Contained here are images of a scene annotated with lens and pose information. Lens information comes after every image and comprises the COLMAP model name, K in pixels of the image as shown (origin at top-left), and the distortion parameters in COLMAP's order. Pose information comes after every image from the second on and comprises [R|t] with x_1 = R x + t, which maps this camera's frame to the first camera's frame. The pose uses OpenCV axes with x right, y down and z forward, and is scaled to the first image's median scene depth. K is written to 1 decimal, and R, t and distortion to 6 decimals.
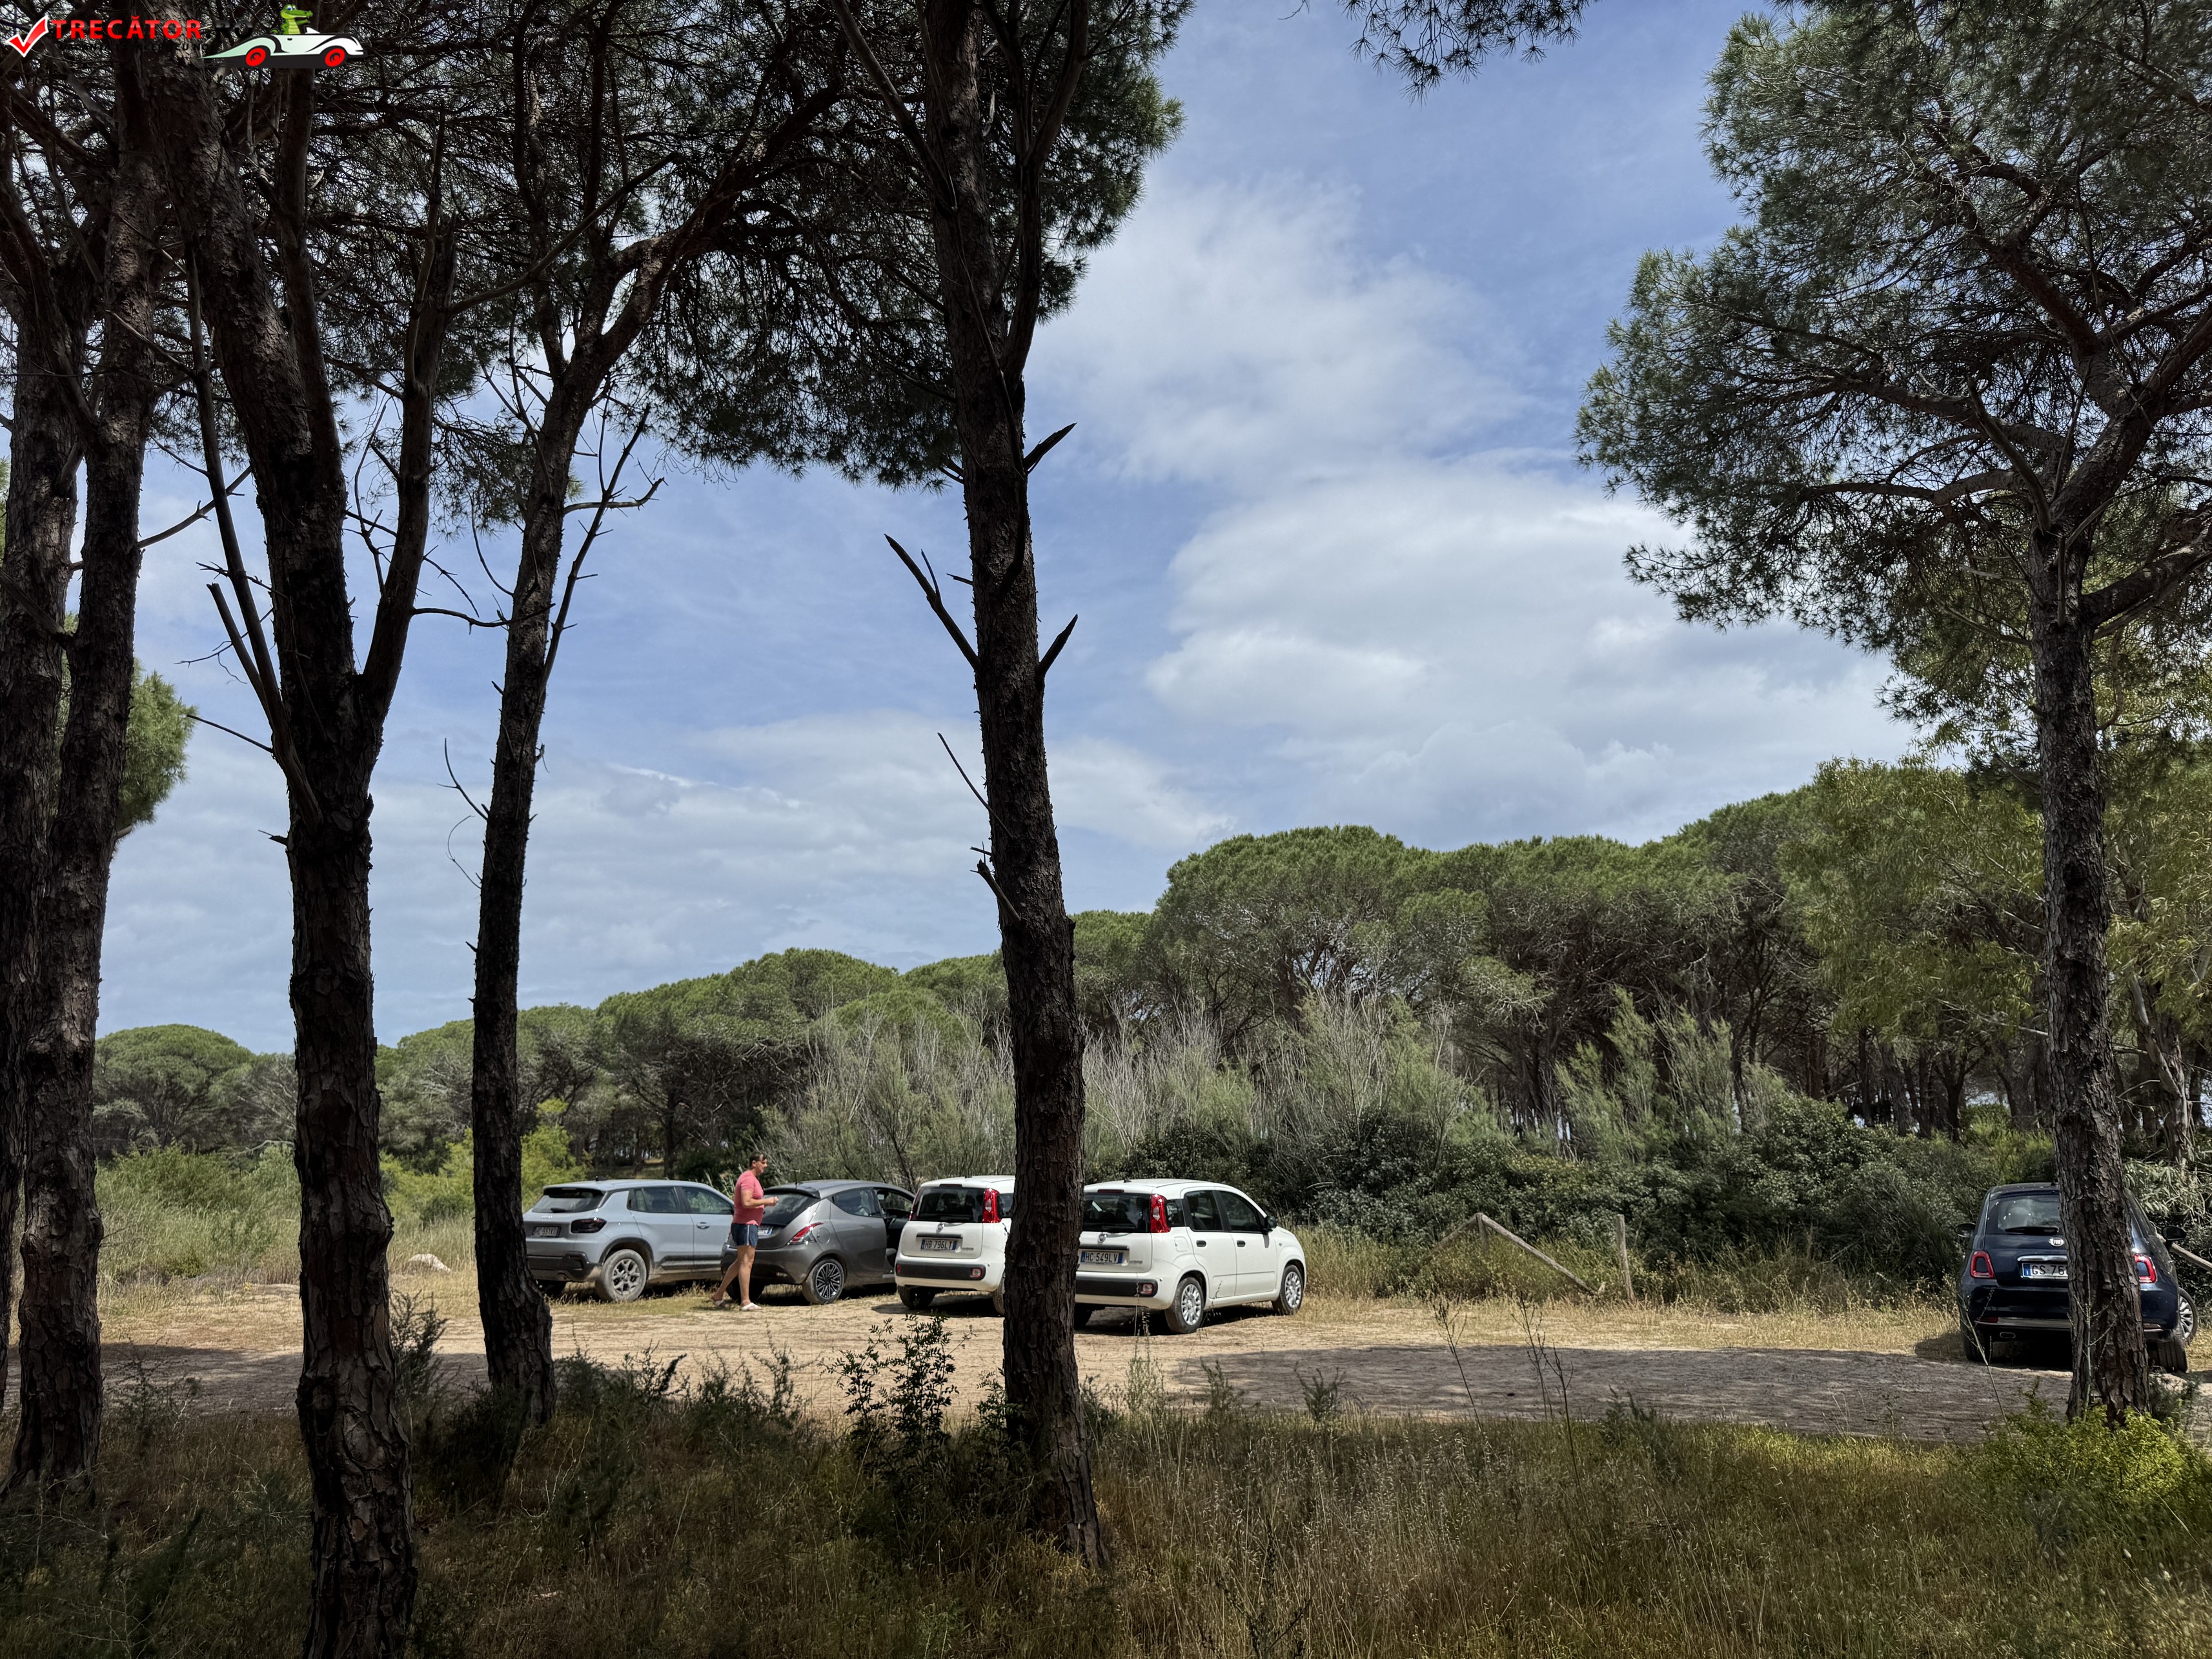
lens RADIAL K [[1523.6, 0, 1106.0], [0, 1523.6, 829.5], [0, 0, 1]] dist [0.004682, 0.001867]
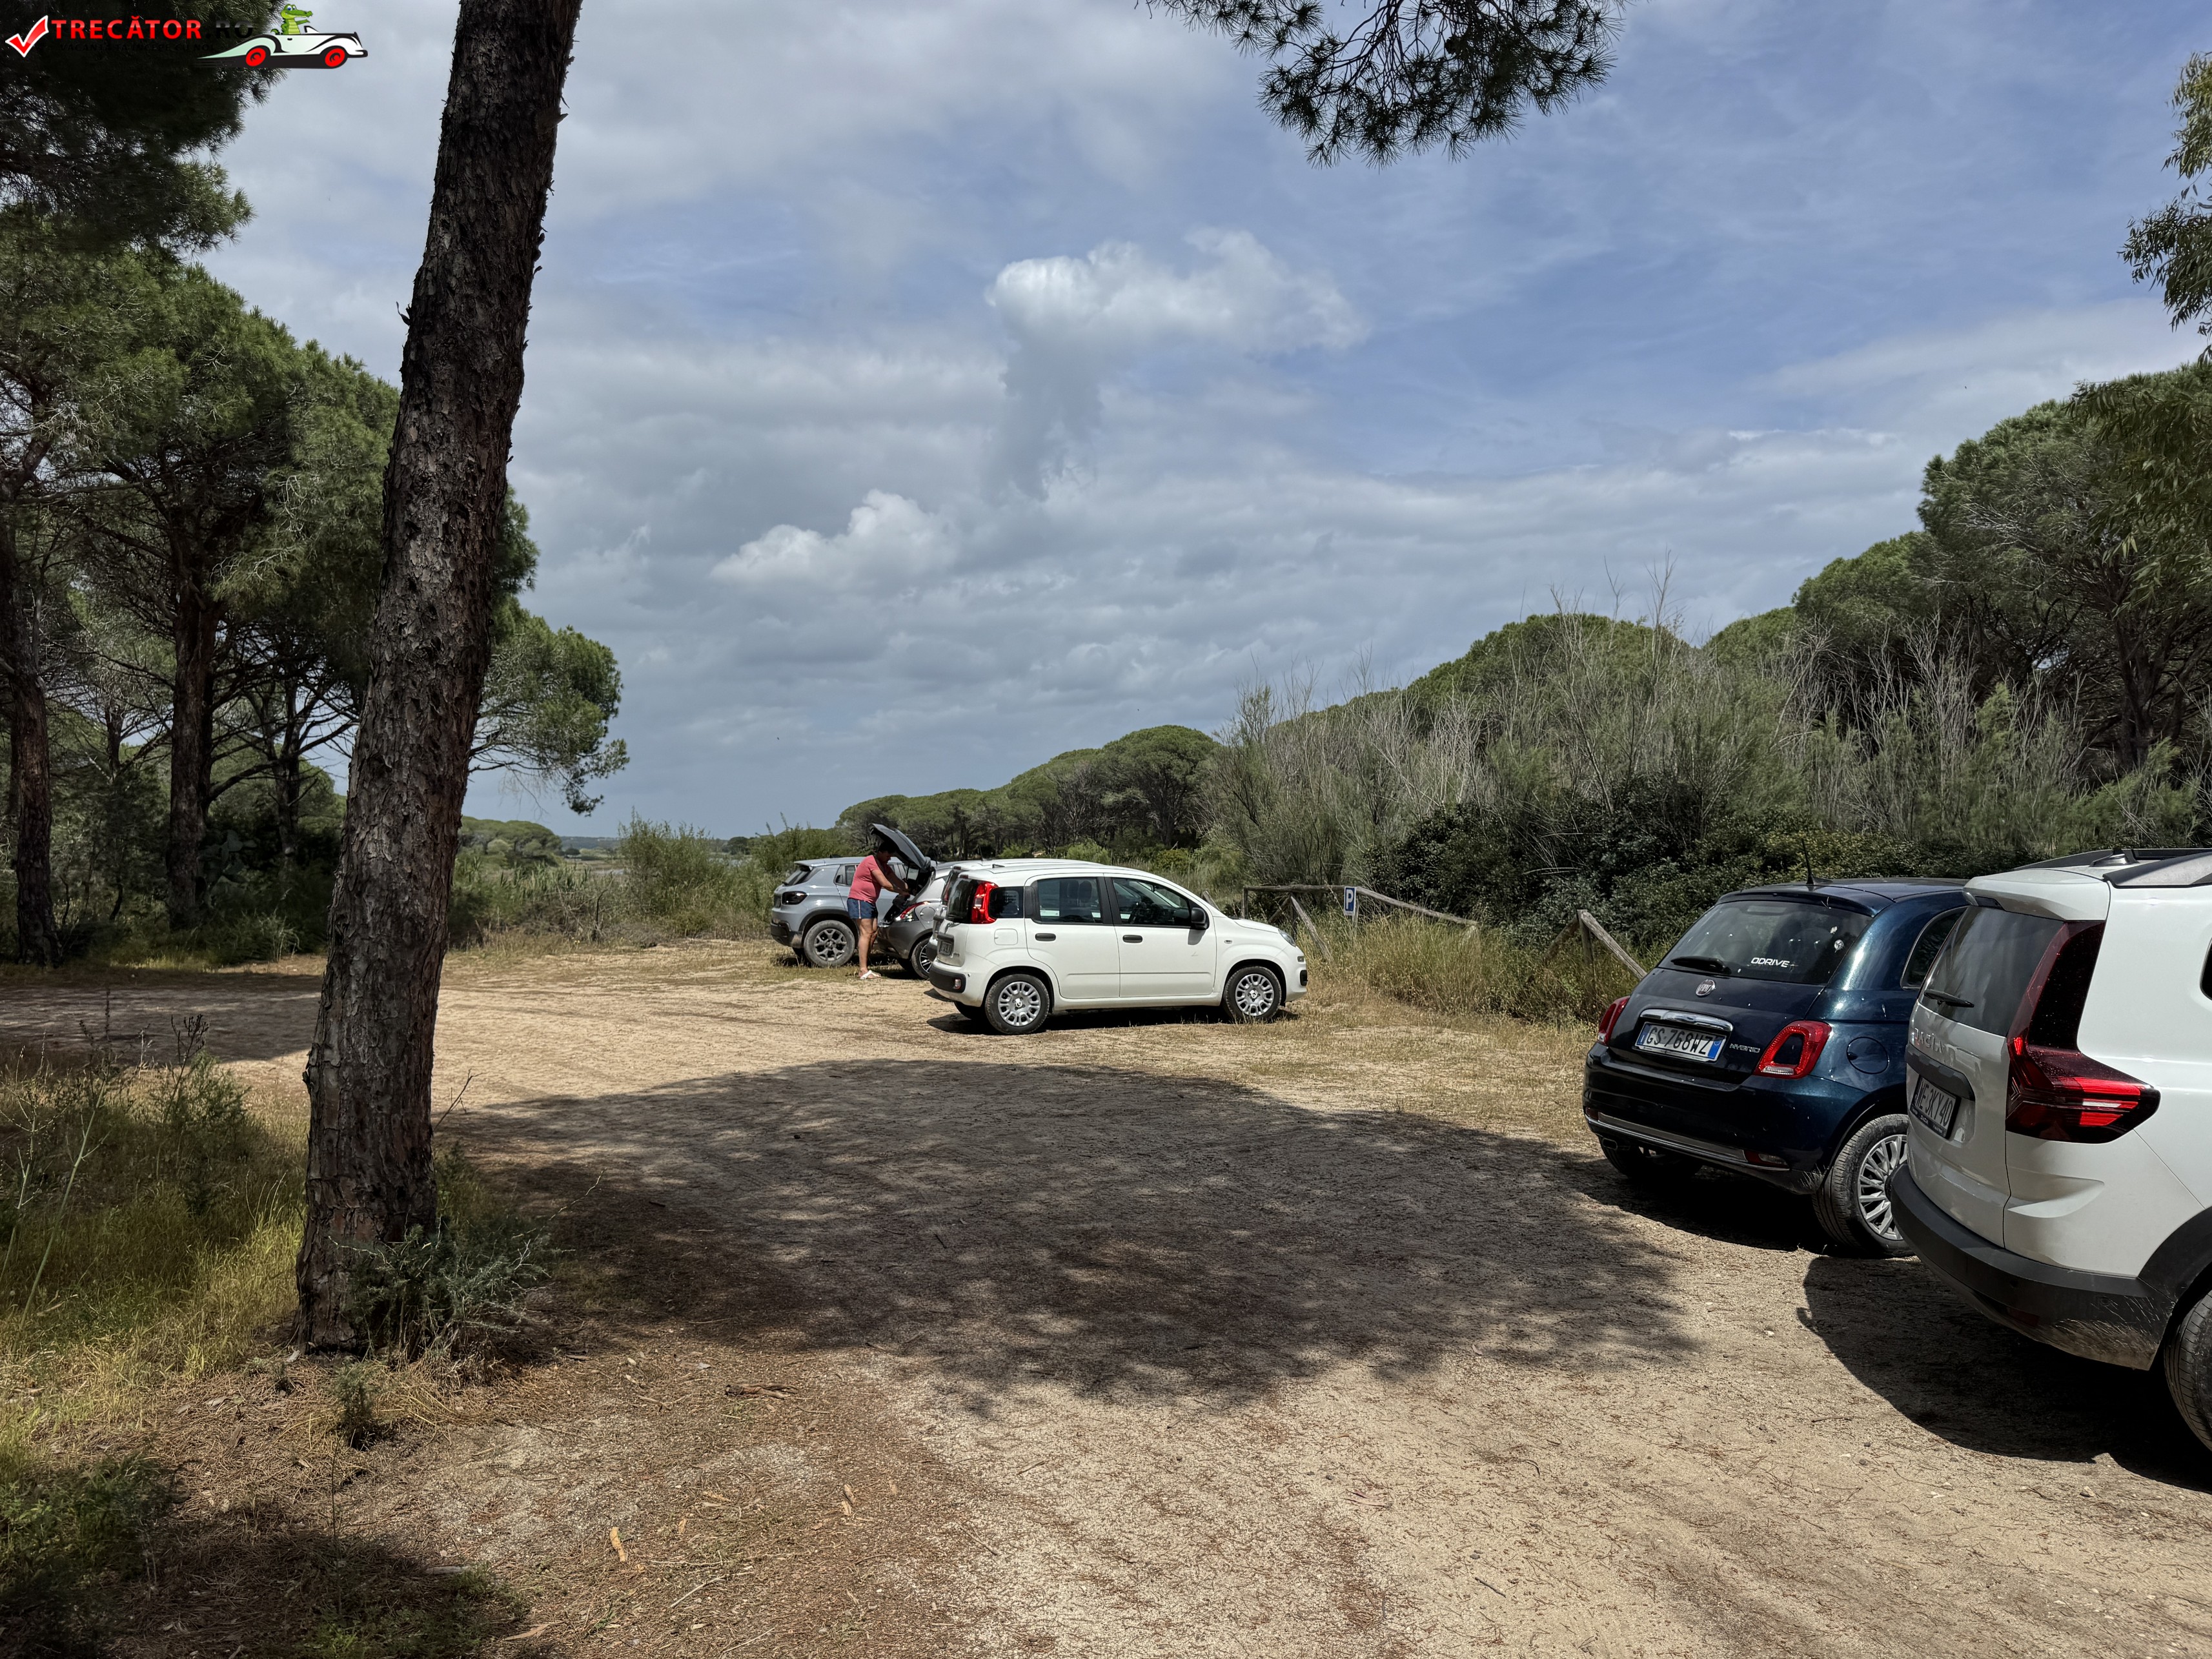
lens RADIAL K [[1560.1, 0, 1106.0], [0, 1560.1, 829.5], [0, 0, 1]] dist [0.000345, -0.002386]
pose [[0.764921, -0.000145, -0.644124, 0.155262], [0.132266, 0.978726, 0.156850, 0.017644], [0.630398, -0.205174, 0.748667, 0.084934]]
